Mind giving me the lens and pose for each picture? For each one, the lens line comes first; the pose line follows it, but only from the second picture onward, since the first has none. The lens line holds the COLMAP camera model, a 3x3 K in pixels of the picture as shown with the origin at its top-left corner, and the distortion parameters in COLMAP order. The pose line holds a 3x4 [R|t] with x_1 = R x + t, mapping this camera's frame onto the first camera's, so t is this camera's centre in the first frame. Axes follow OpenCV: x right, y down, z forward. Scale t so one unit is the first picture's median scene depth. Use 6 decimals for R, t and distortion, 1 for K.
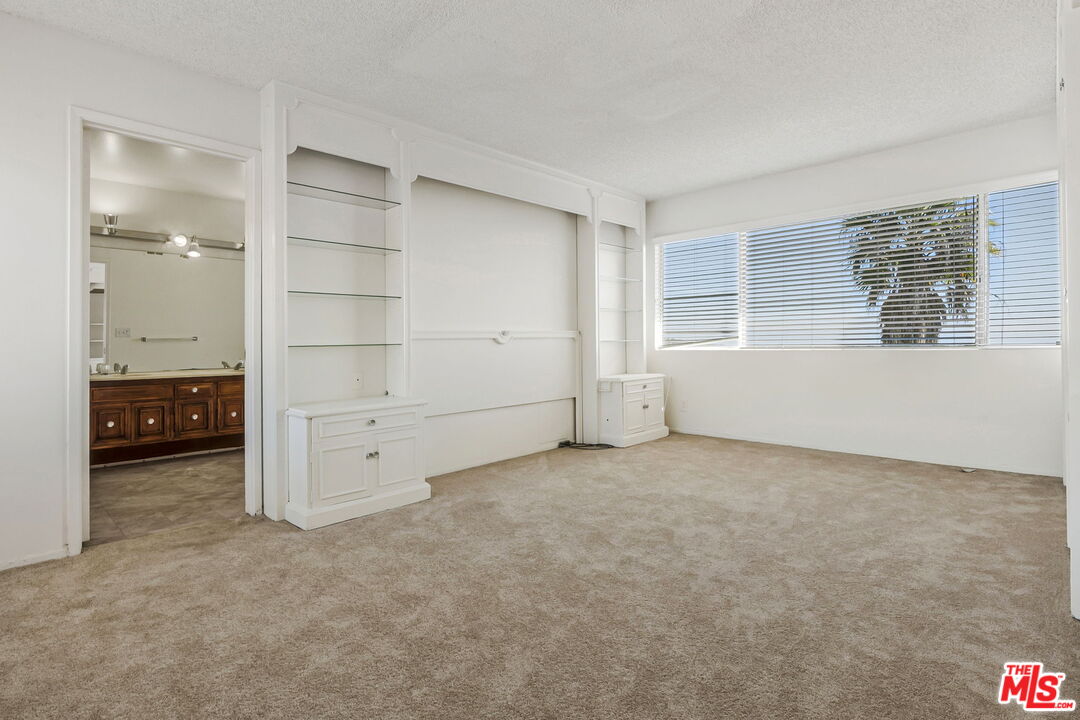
lens RADIAL K [[548.2, 0, 537.3], [0, 548.2, 330.6], [0, 0, 1]] dist [0.001685, -0.000238]
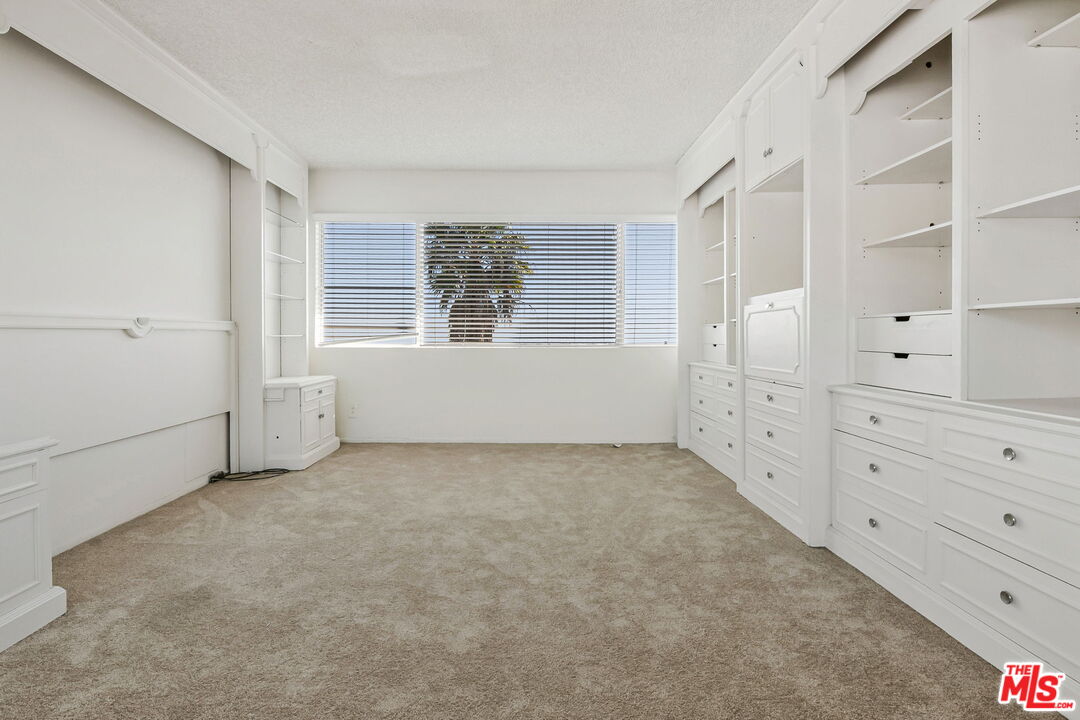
lens RADIAL K [[561.0, 0, 536.2], [0, 561.0, 336.4], [0, 0, 1]] dist [0.002230, -0.013047]
pose [[0.713865, 0.015392, 0.700114, -0.157966], [-0.026399, 0.999639, 0.004941, 0.005841], [-0.699786, -0.022009, 0.714014, 0.166031]]
